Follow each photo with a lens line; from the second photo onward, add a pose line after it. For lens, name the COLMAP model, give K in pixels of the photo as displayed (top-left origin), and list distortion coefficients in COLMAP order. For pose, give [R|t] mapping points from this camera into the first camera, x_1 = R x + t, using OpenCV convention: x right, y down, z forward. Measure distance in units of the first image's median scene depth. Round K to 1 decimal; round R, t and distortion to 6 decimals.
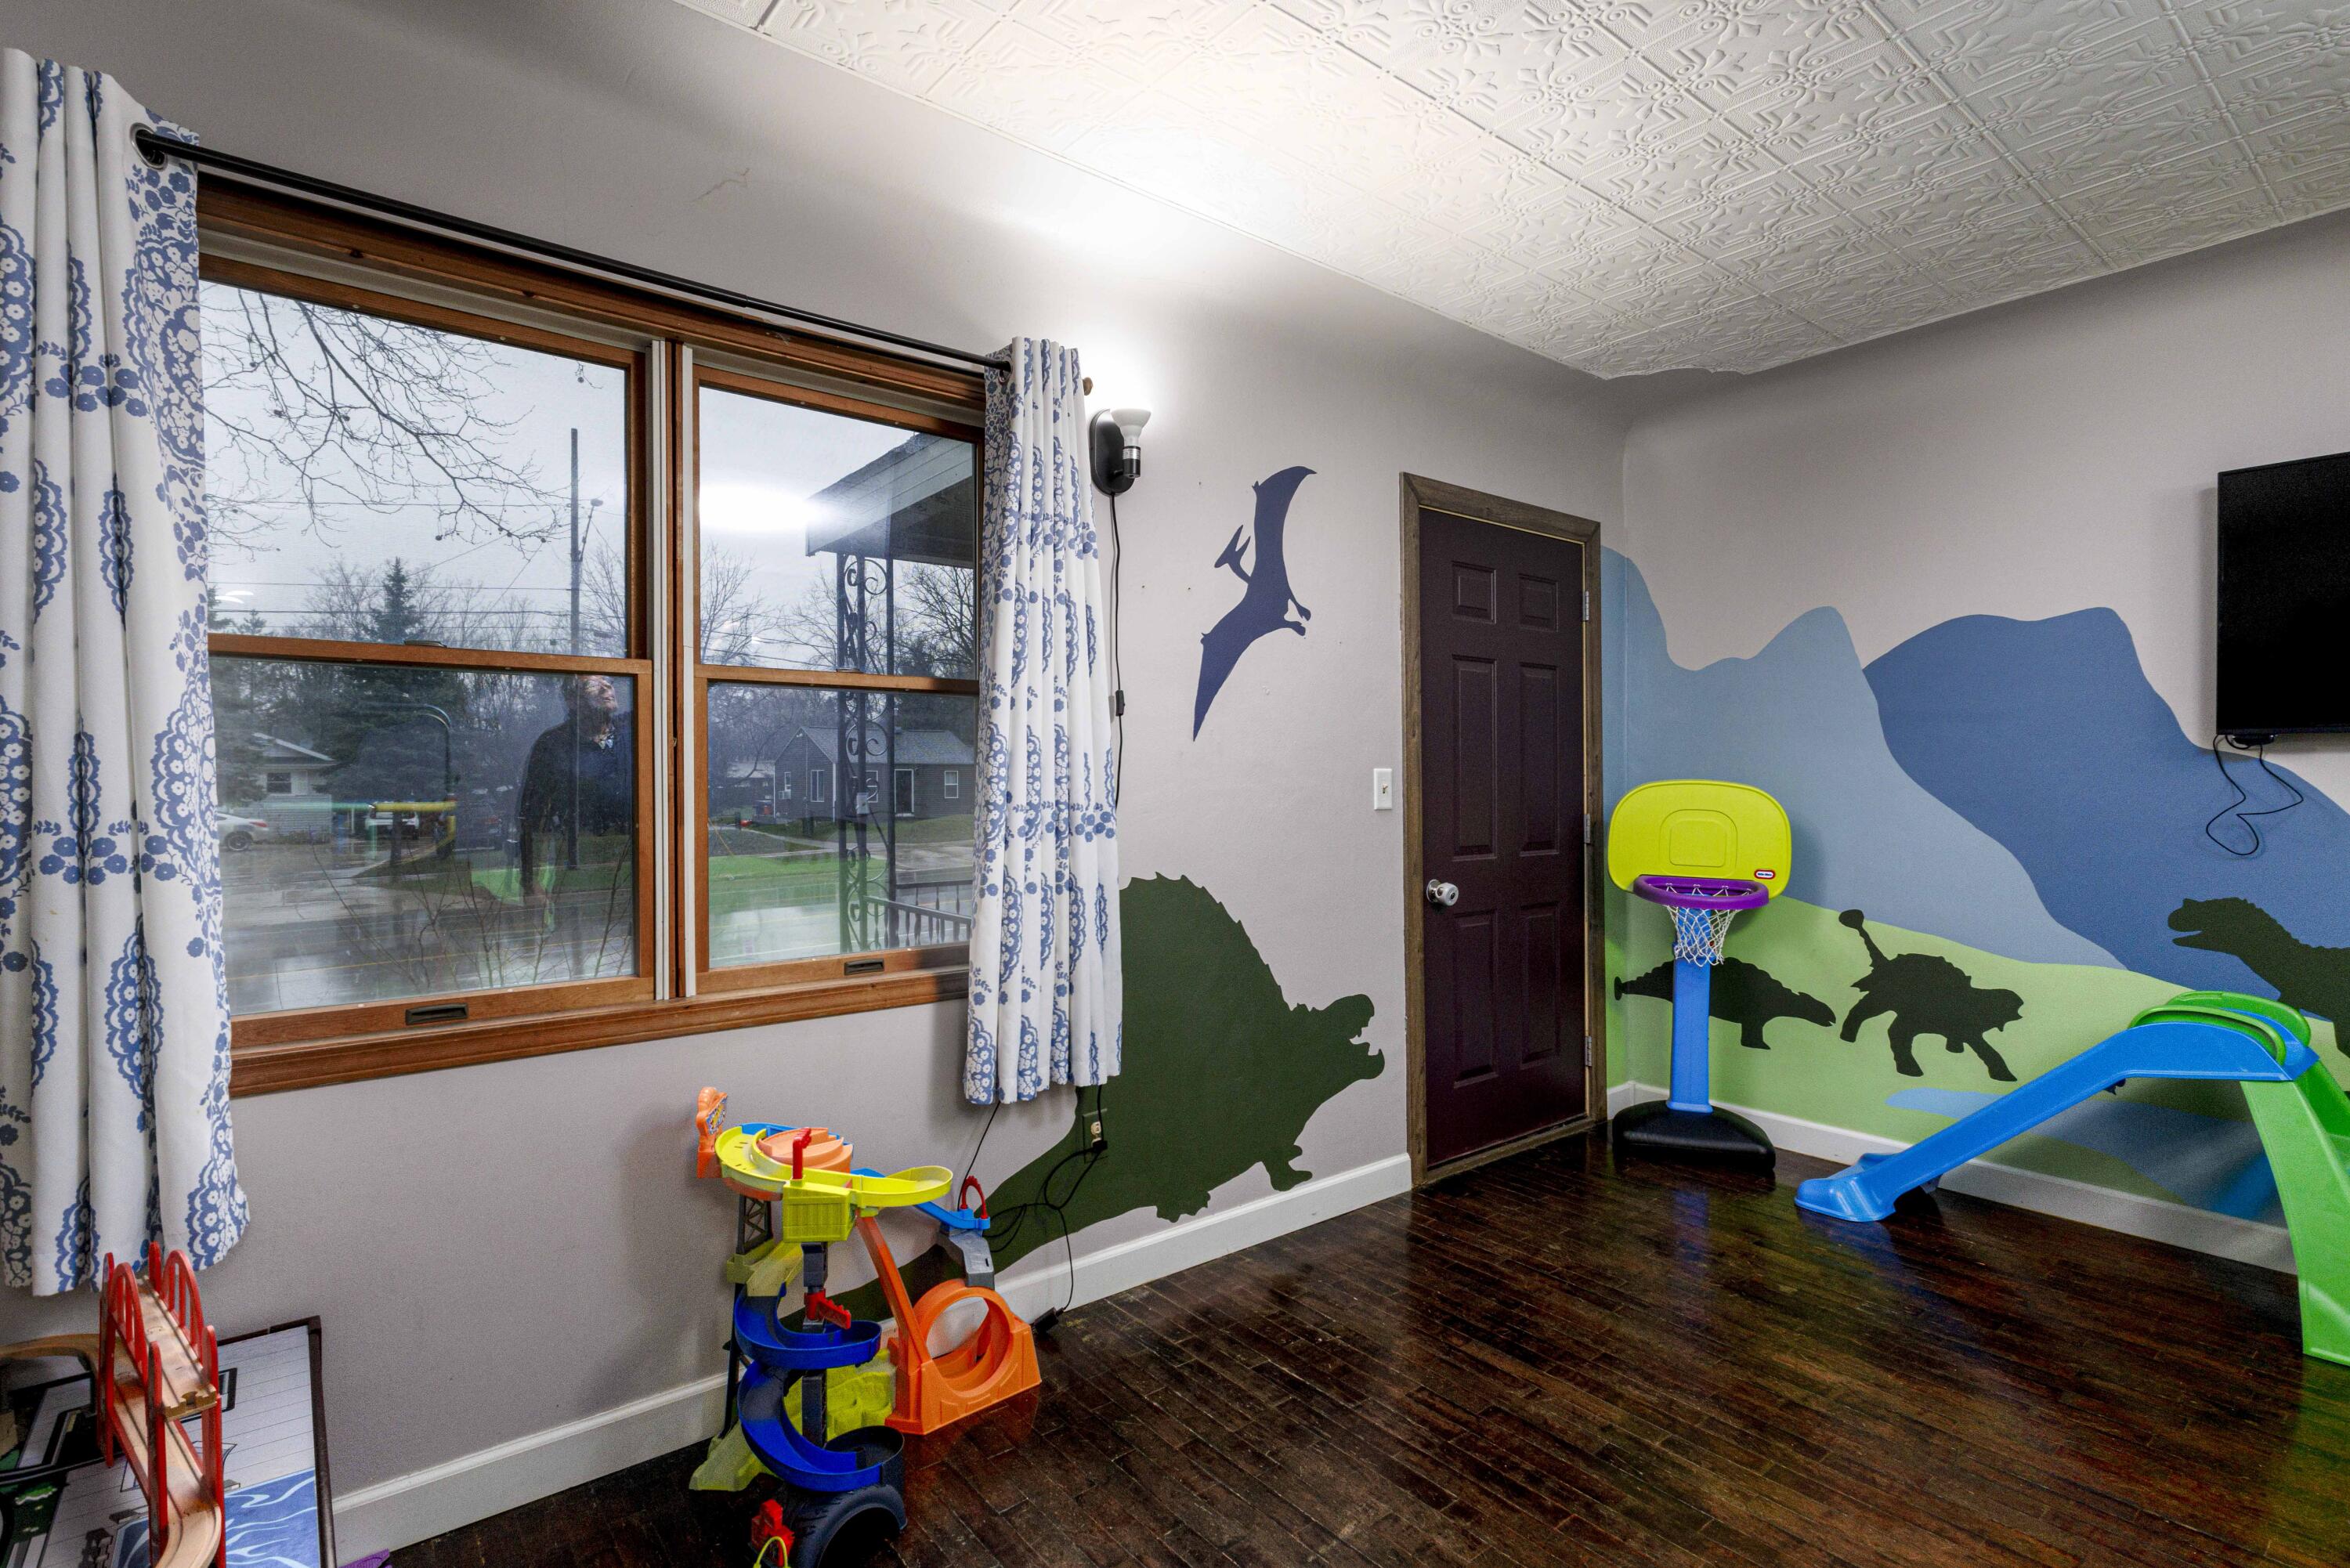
lens RADIAL K [[1091.0, 0, 1195.3], [0, 1091.0, 782.5], [0, 0, 1]] dist [0.001639, 0.000635]
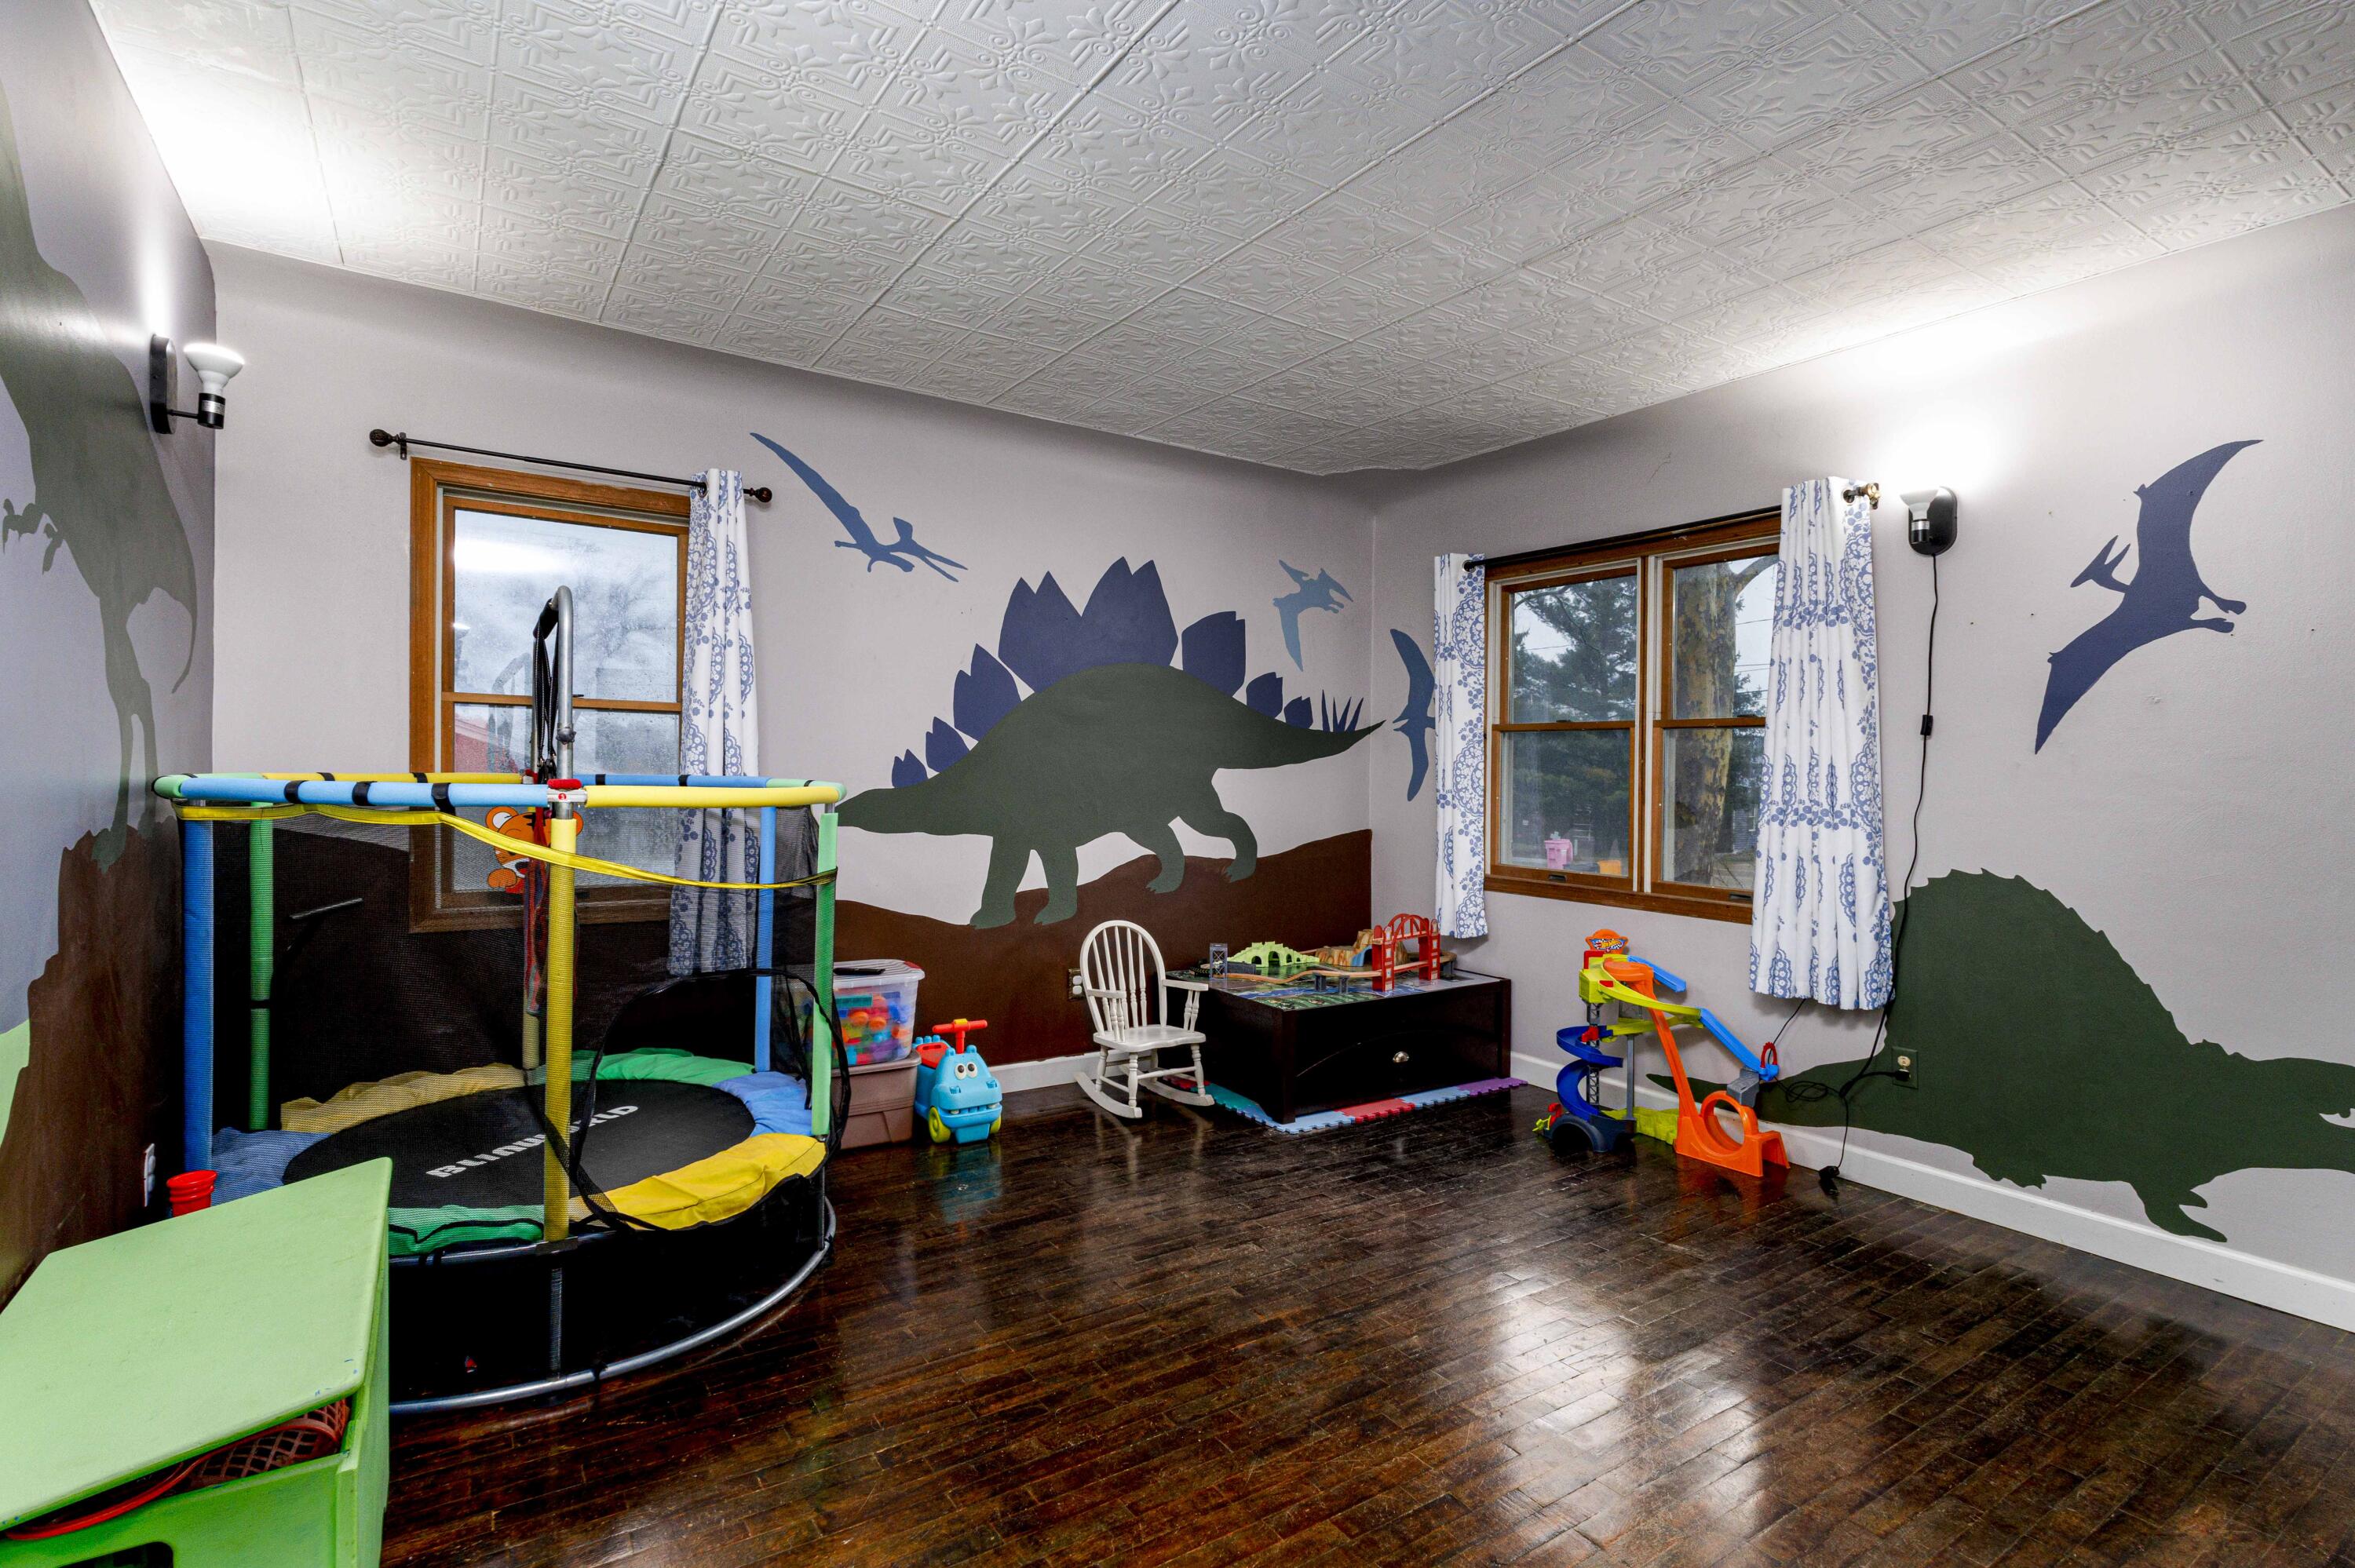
lens RADIAL K [[1093.3, 0, 1197.9], [0, 1093.3, 782.5], [0, 0, 1]] dist [0.001639, 0.000635]
pose [[-0.050794, 0.020493, -0.998499, 1.130297], [-0.013416, 0.999685, 0.021200, -0.021426], [0.998619, 0.014473, -0.050503, 0.223964]]
